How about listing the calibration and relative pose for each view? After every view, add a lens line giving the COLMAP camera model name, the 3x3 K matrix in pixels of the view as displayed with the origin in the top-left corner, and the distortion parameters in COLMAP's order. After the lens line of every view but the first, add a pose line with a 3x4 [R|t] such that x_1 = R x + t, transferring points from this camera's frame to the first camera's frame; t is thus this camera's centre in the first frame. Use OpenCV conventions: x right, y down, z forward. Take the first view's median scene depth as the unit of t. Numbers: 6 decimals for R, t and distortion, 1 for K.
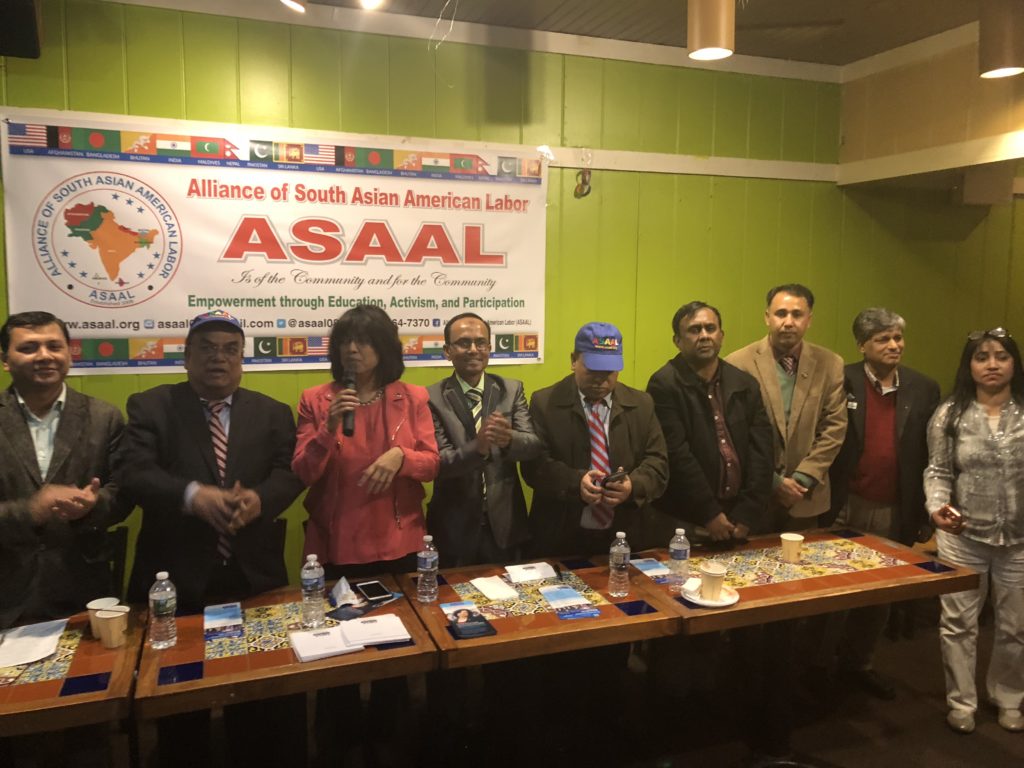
lens RADIAL K [[838.7, 0, 528.7], [0, 838.7, 378.5], [0, 0, 1]] dist [0.028777, -0.047563]
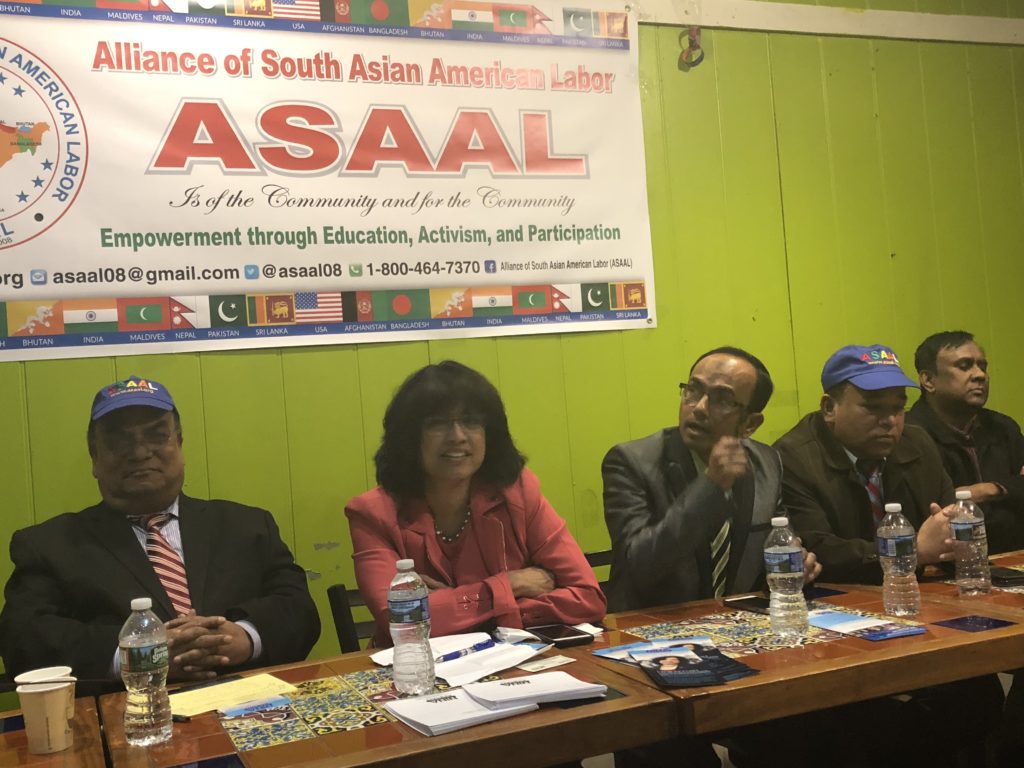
lens RADIAL K [[1134.4, 0, 509.1], [0, 1134.4, 398.0], [0, 0, 1]] dist [0.018472, 0.000000]
pose [[0.995660, -0.084467, 0.039079, -0.146175], [0.088407, 0.989598, -0.113492, 0.136253], [-0.029086, 0.116454, 0.992770, 0.179404]]
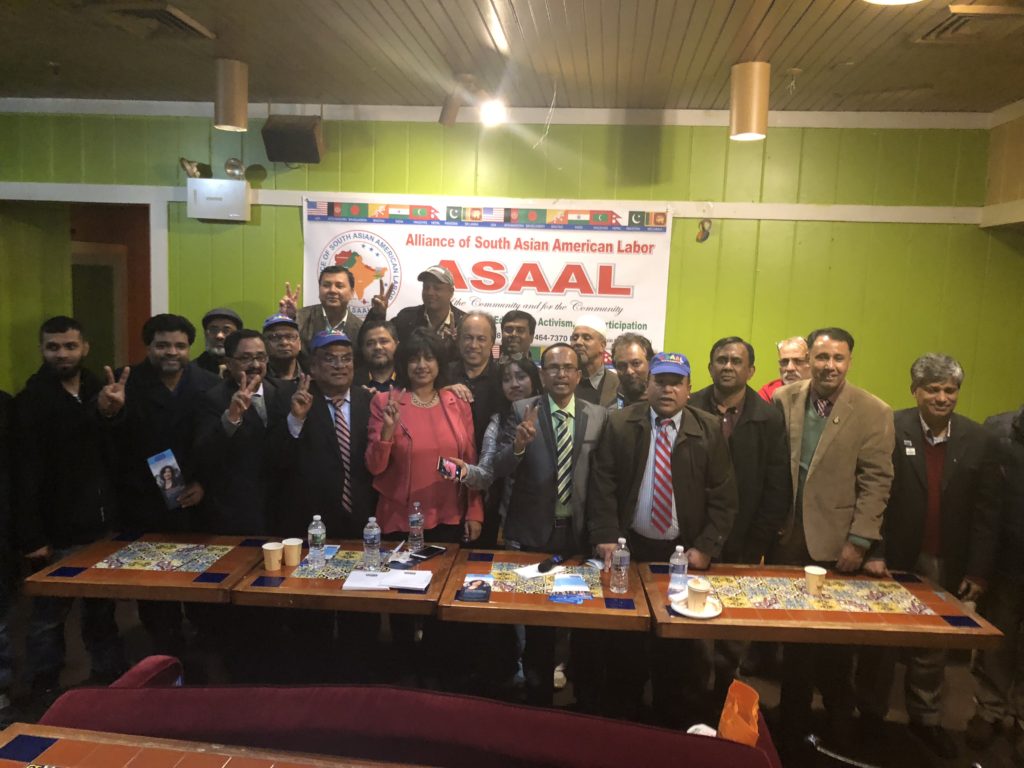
lens RADIAL K [[838.7, 0, 511.8], [0, 838.7, 378.6], [0, 0, 1]] dist [0.028777, -0.047563]
pose [[0.883924, 0.083728, -0.460074, 0.435275], [-0.078779, 0.996441, 0.029985, -0.039487], [0.460947, 0.009739, 0.887374, -0.212736]]
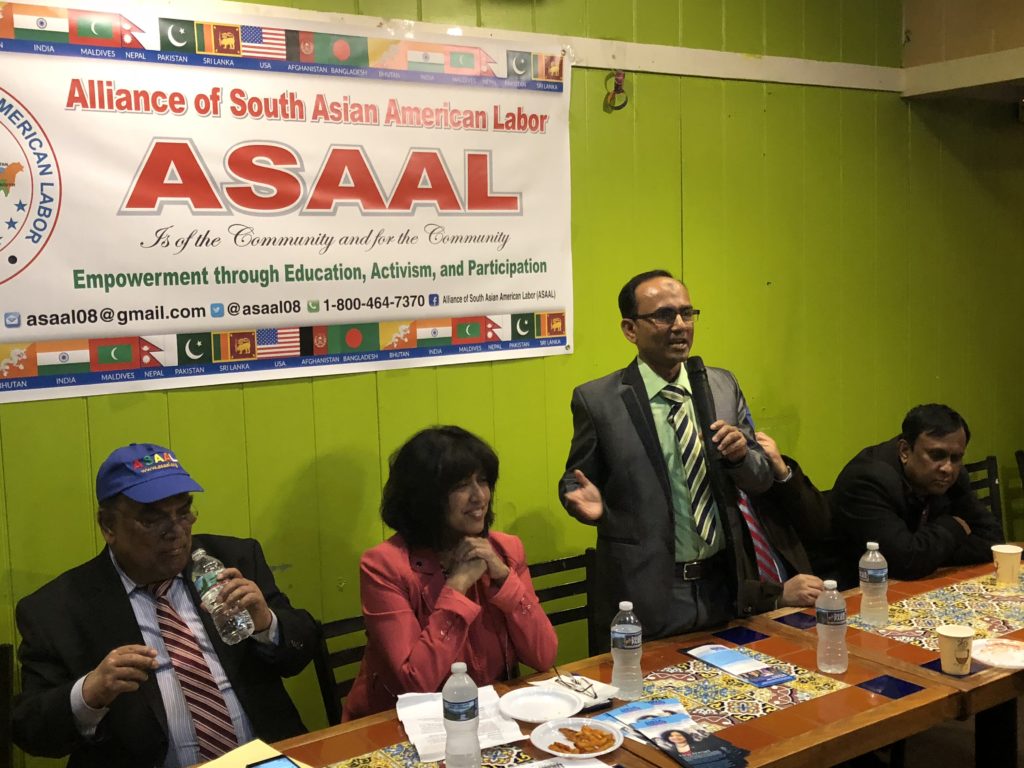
lens RADIAL K [[1134.4, 0, 503.0], [0, 1134.4, 390.6], [0, 0, 1]] dist [0.018472, 0.000000]
pose [[0.971654, -0.062906, 0.227885, -0.282661], [0.062318, 0.998008, 0.009783, -0.000002], [-0.228046, 0.004695, 0.973639, 0.118027]]
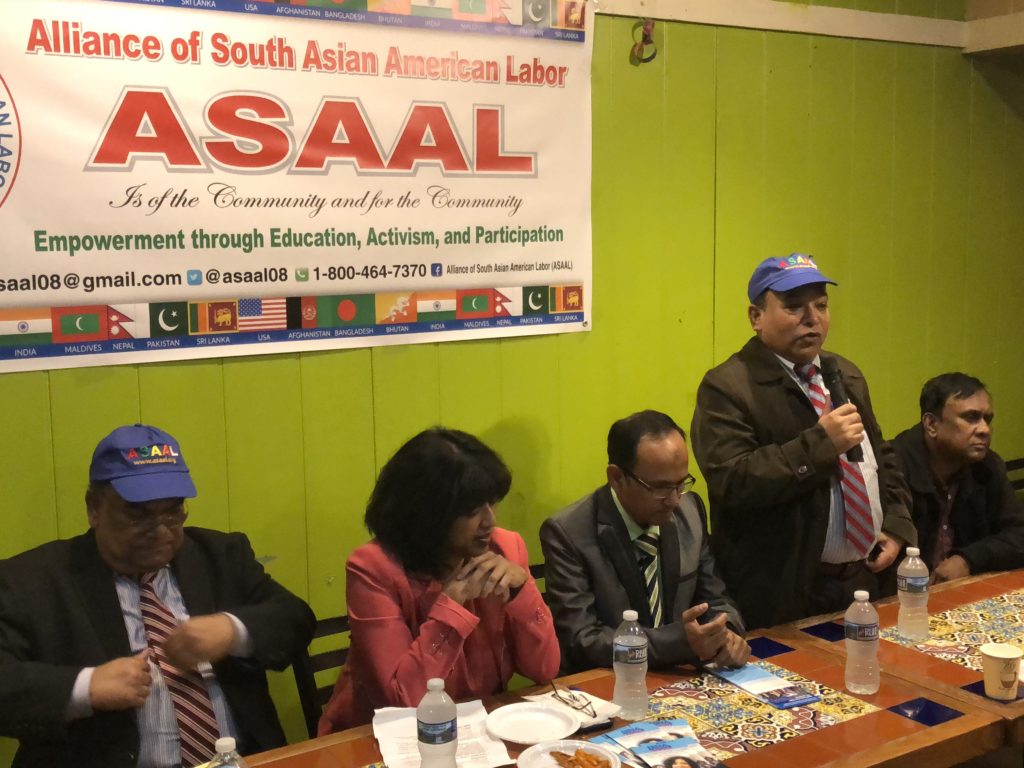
lens RADIAL K [[1193.7, 0, 513.2], [0, 1193.7, 389.8], [0, 0, 1]] dist [0.013572, 0.000000]
pose [[0.977811, -0.050142, 0.203401, -0.250110], [0.045017, 0.998543, 0.029750, -0.003110], [-0.204596, -0.019933, 0.978644, 0.151693]]
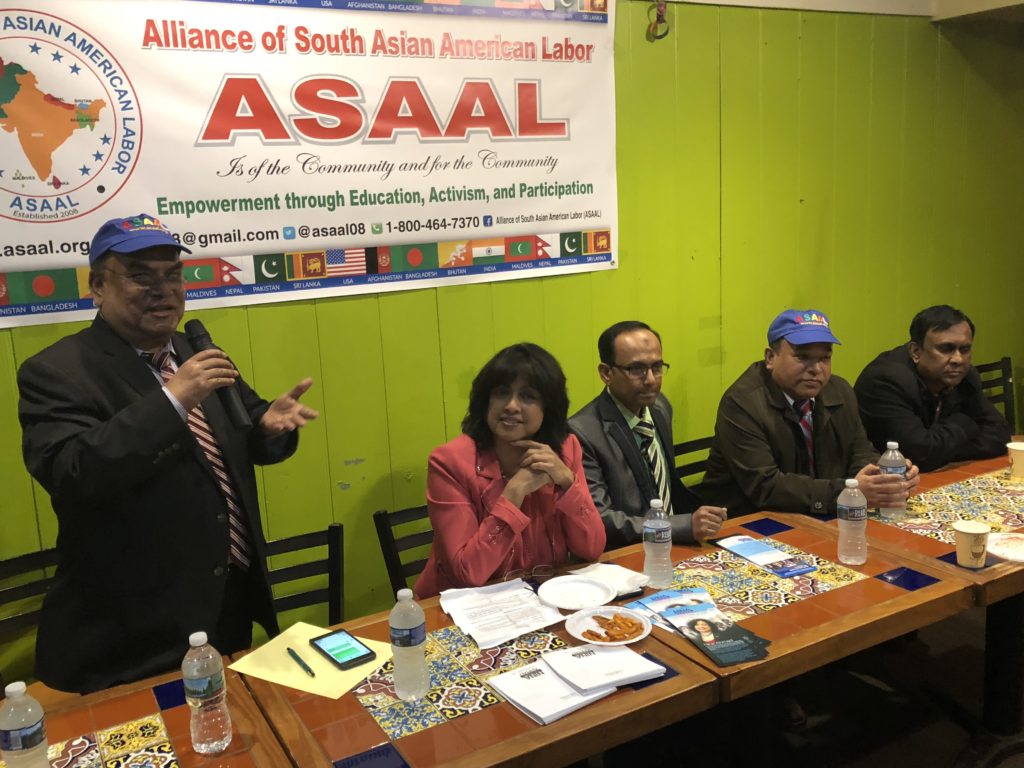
lens RADIAL K [[950.2, 0, 507.2], [0, 950.2, 384.3], [0, 0, 1]] dist [0.012196, 0.000000]
pose [[0.984727, -0.086825, 0.150913, -0.244957], [0.073516, 0.993074, 0.091647, 0.000350], [-0.157825, -0.079153, 0.984290, 0.182186]]
